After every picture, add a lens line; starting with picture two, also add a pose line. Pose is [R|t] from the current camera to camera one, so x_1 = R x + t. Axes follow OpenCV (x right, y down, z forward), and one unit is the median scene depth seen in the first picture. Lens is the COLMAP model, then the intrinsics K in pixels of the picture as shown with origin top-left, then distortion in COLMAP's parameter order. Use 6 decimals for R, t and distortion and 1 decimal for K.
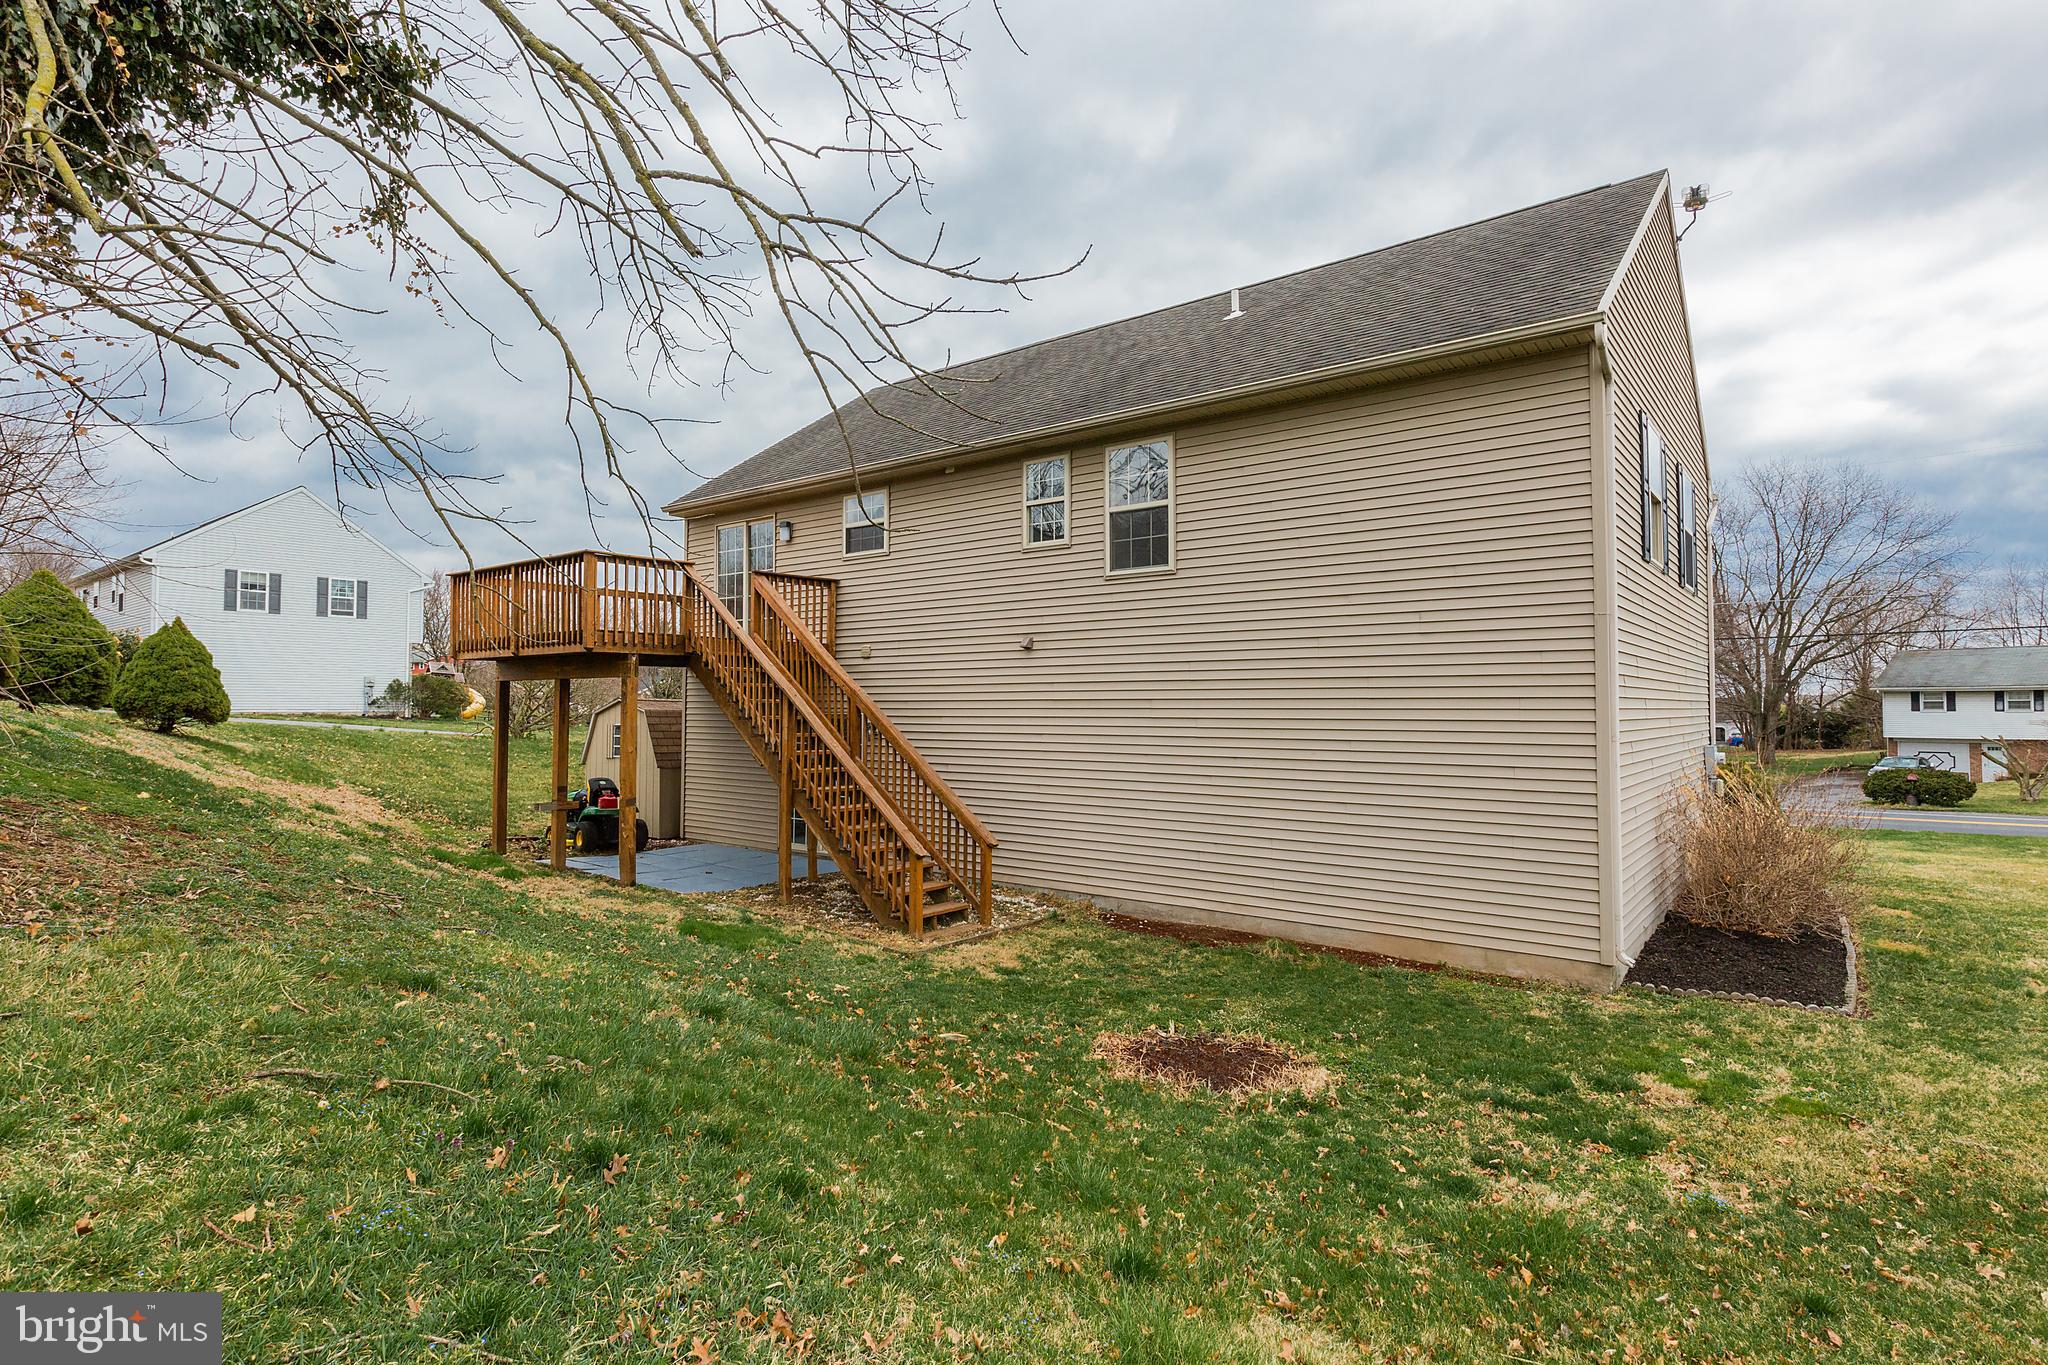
lens RADIAL K [[1028.7, 0, 1024.0], [0, 1028.7, 682.5], [0, 0, 1]] dist [-0.000182, 0.000164]
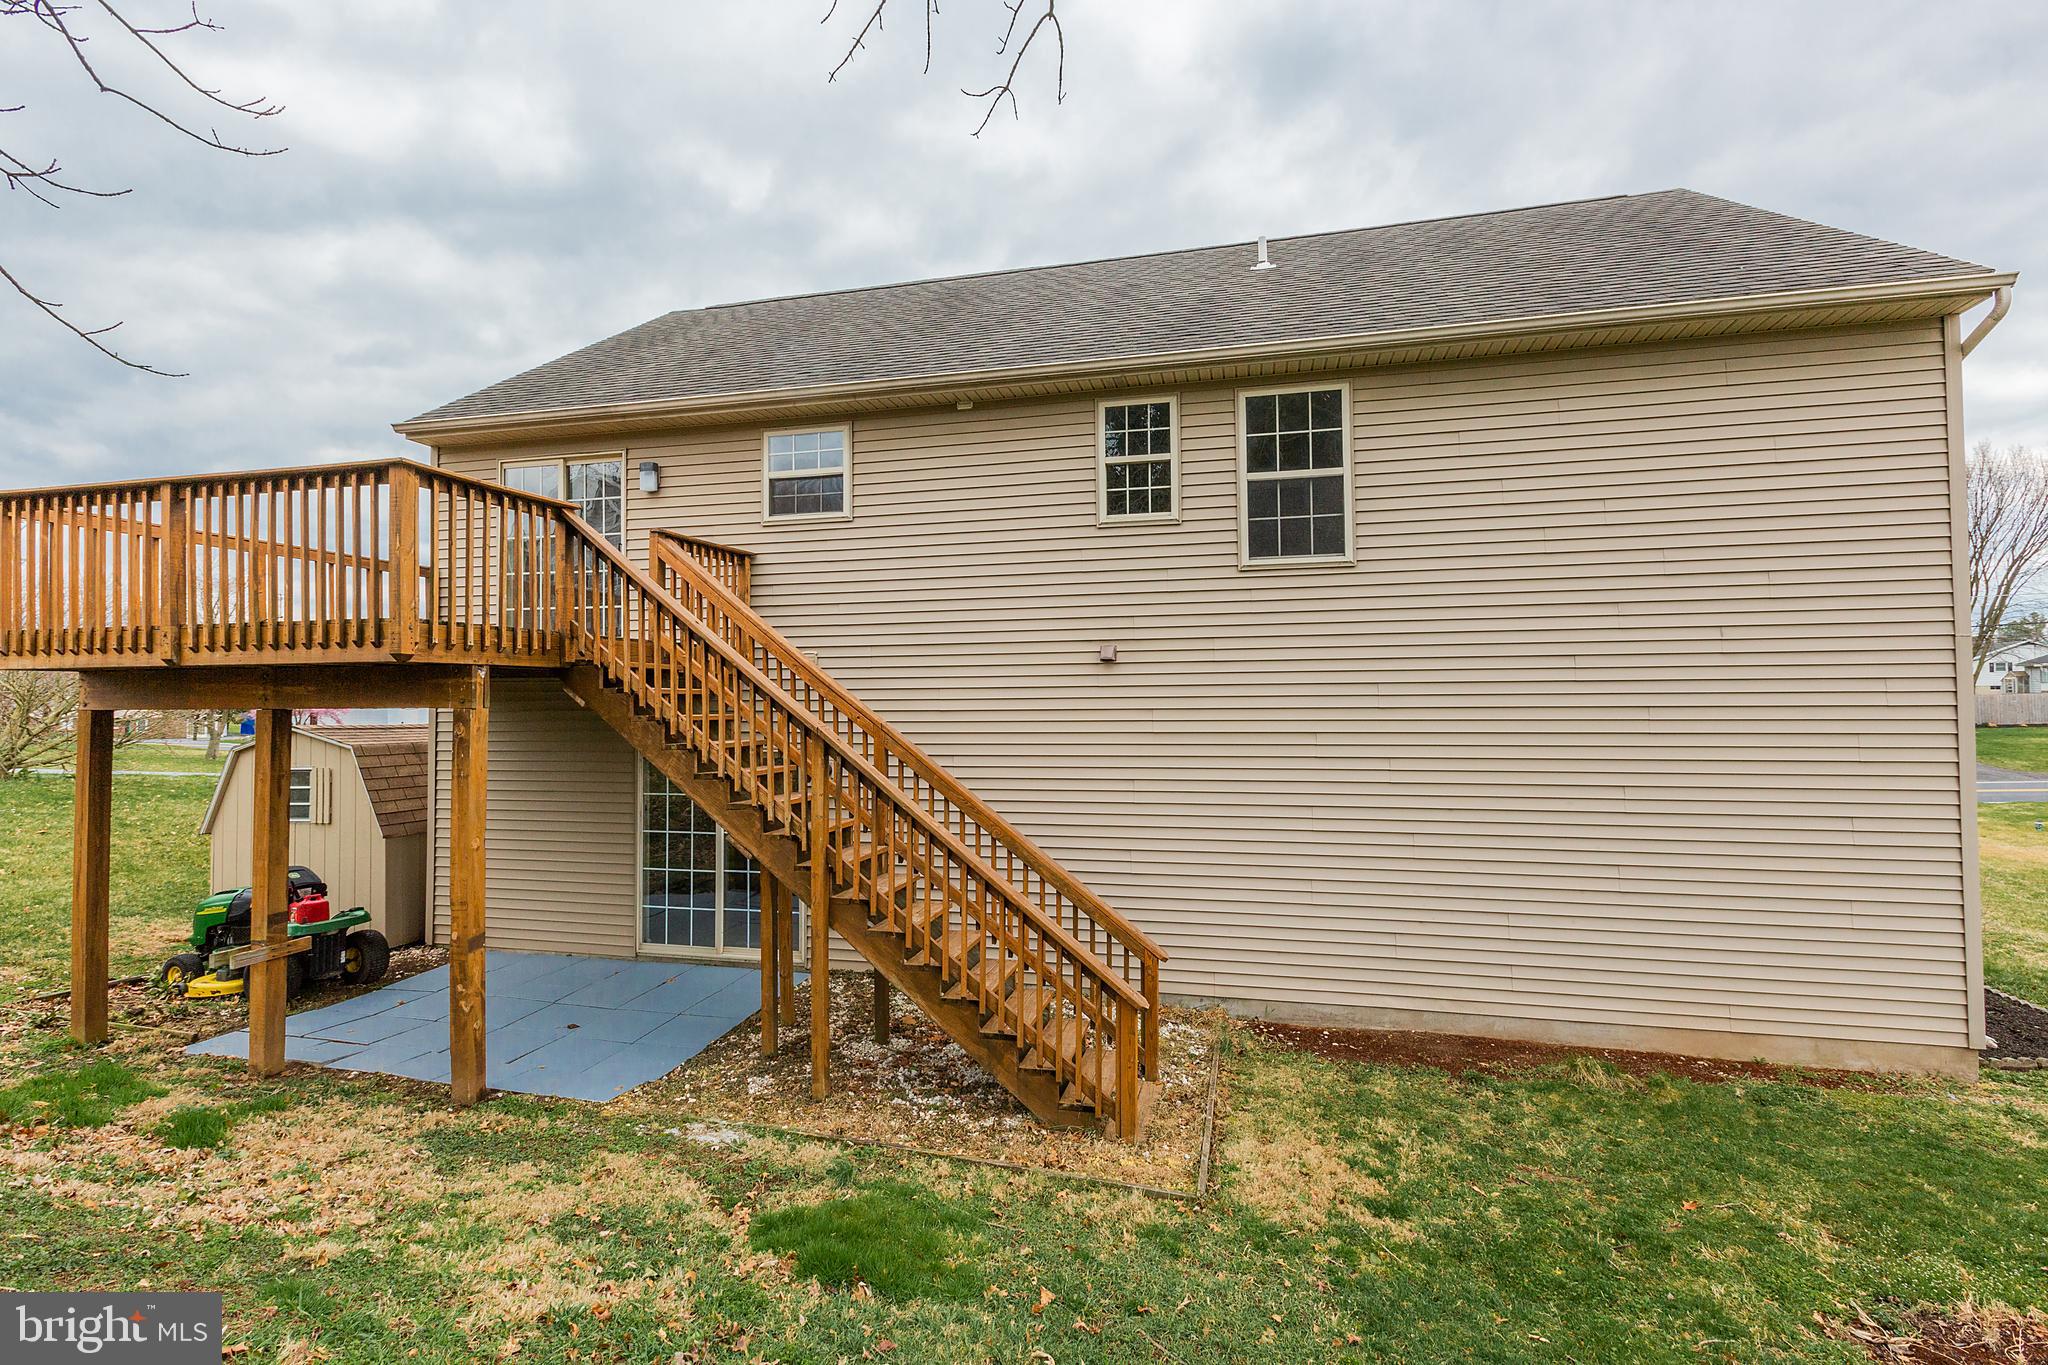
lens RADIAL K [[912.9, 0, 1023.0], [0, 912.9, 680.8], [0, 0, 1]] dist [0.002681, -0.000257]
pose [[0.907744, -0.000382, 0.419525, -0.319799], [-0.001196, 0.999993, 0.003499, -0.021539], [-0.419524, -0.003678, 0.907737, 0.444089]]
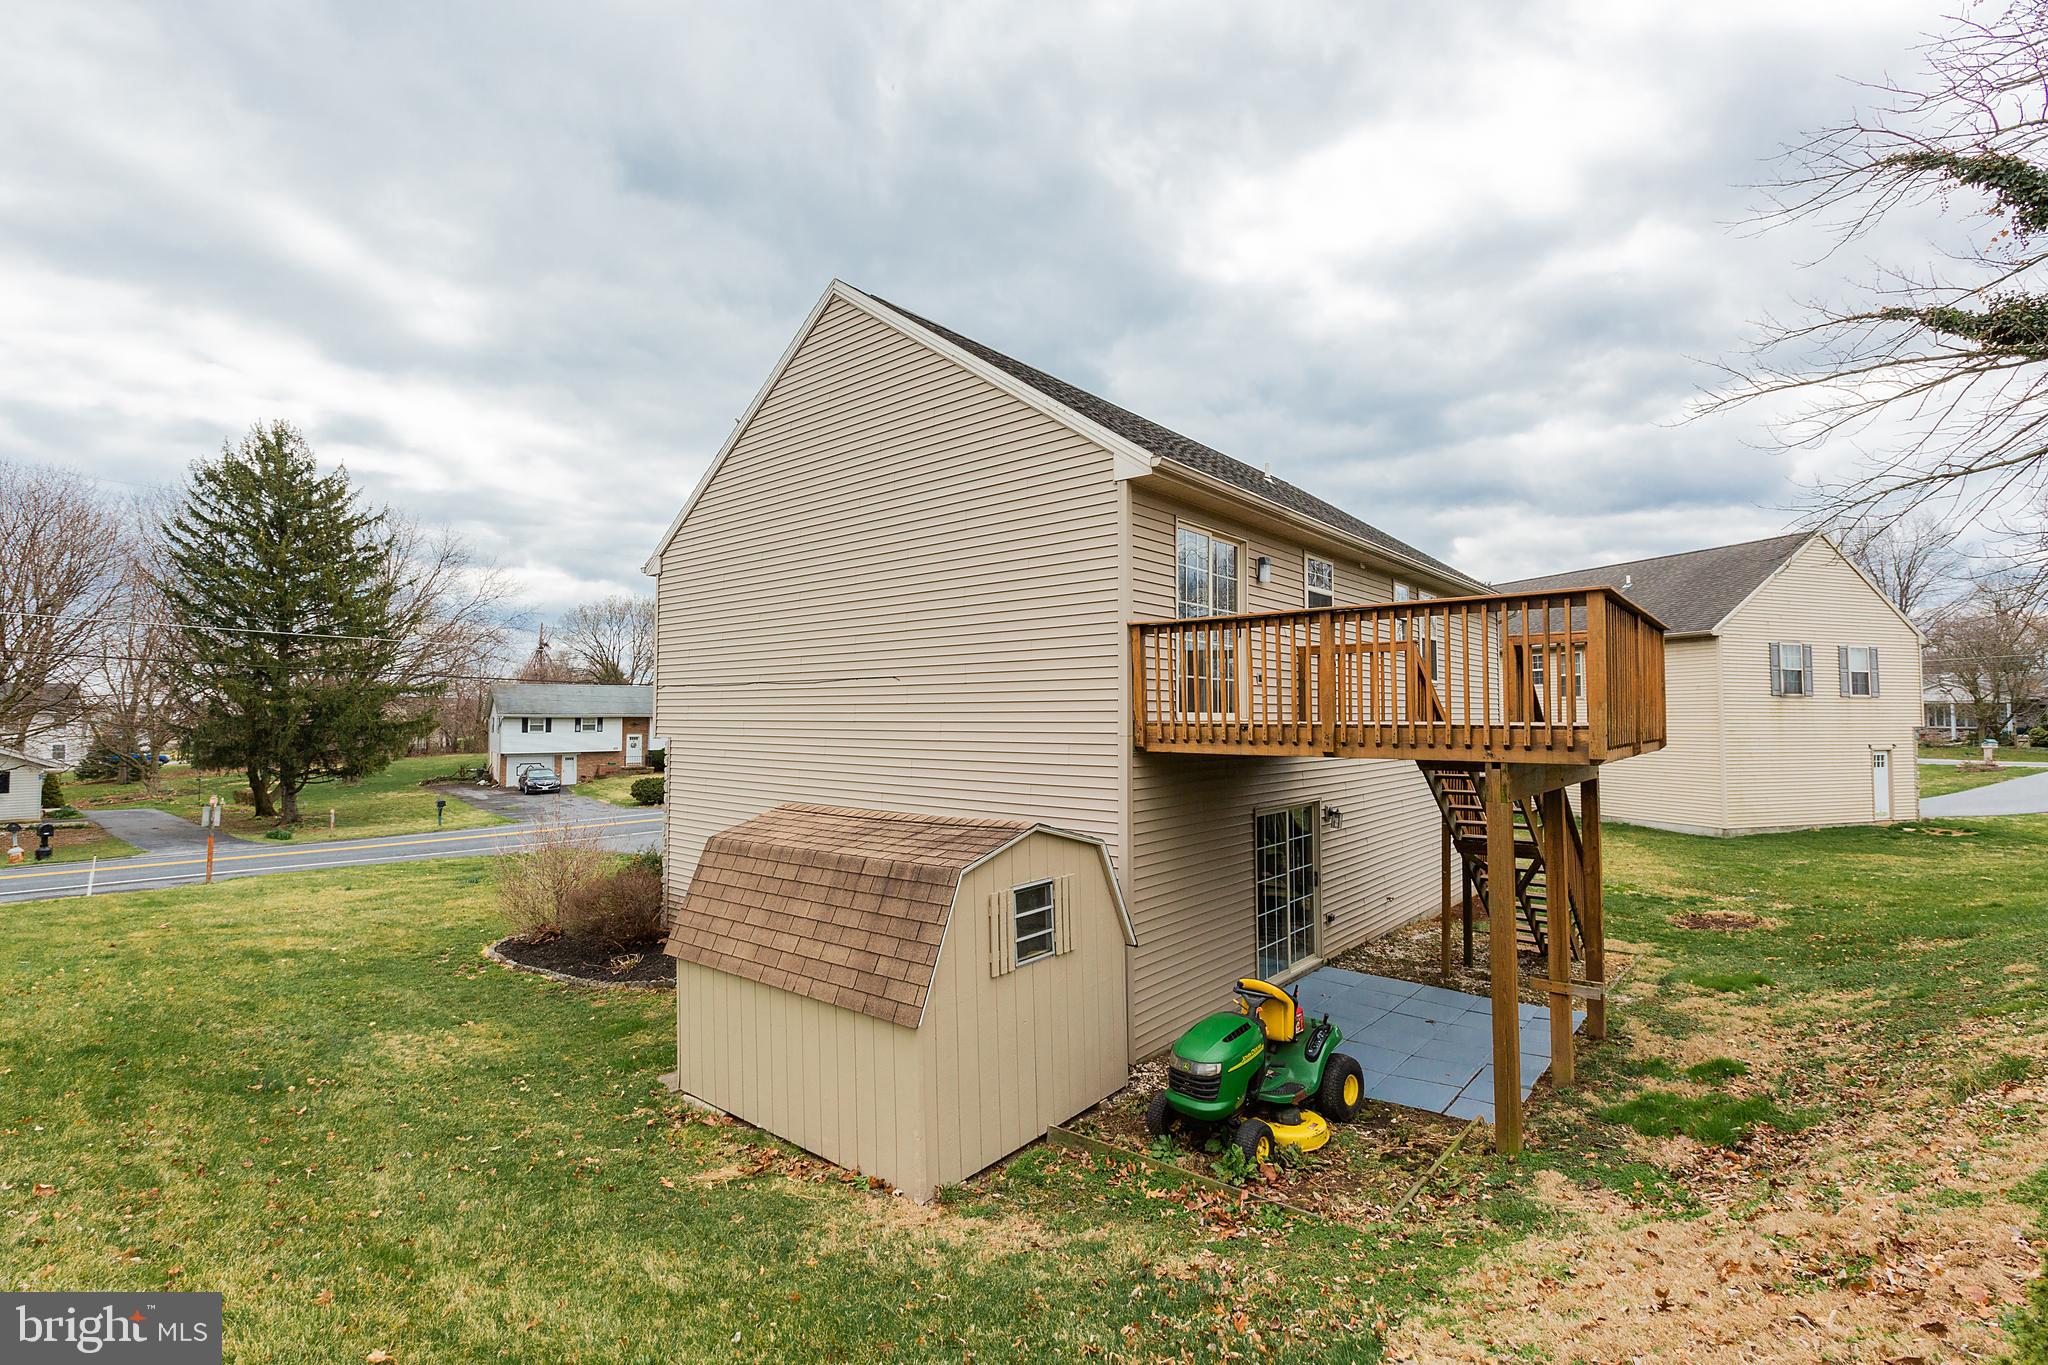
lens RADIAL K [[912.9, 0, 1023.0], [0, 912.9, 680.8], [0, 0, 1]] dist [0.002681, -0.000257]
pose [[0.036951, 0.036023, 0.998668, -1.118690], [-0.022255, 0.999132, -0.035216, -0.046131], [-0.999069, -0.020924, 0.037721, 1.414270]]
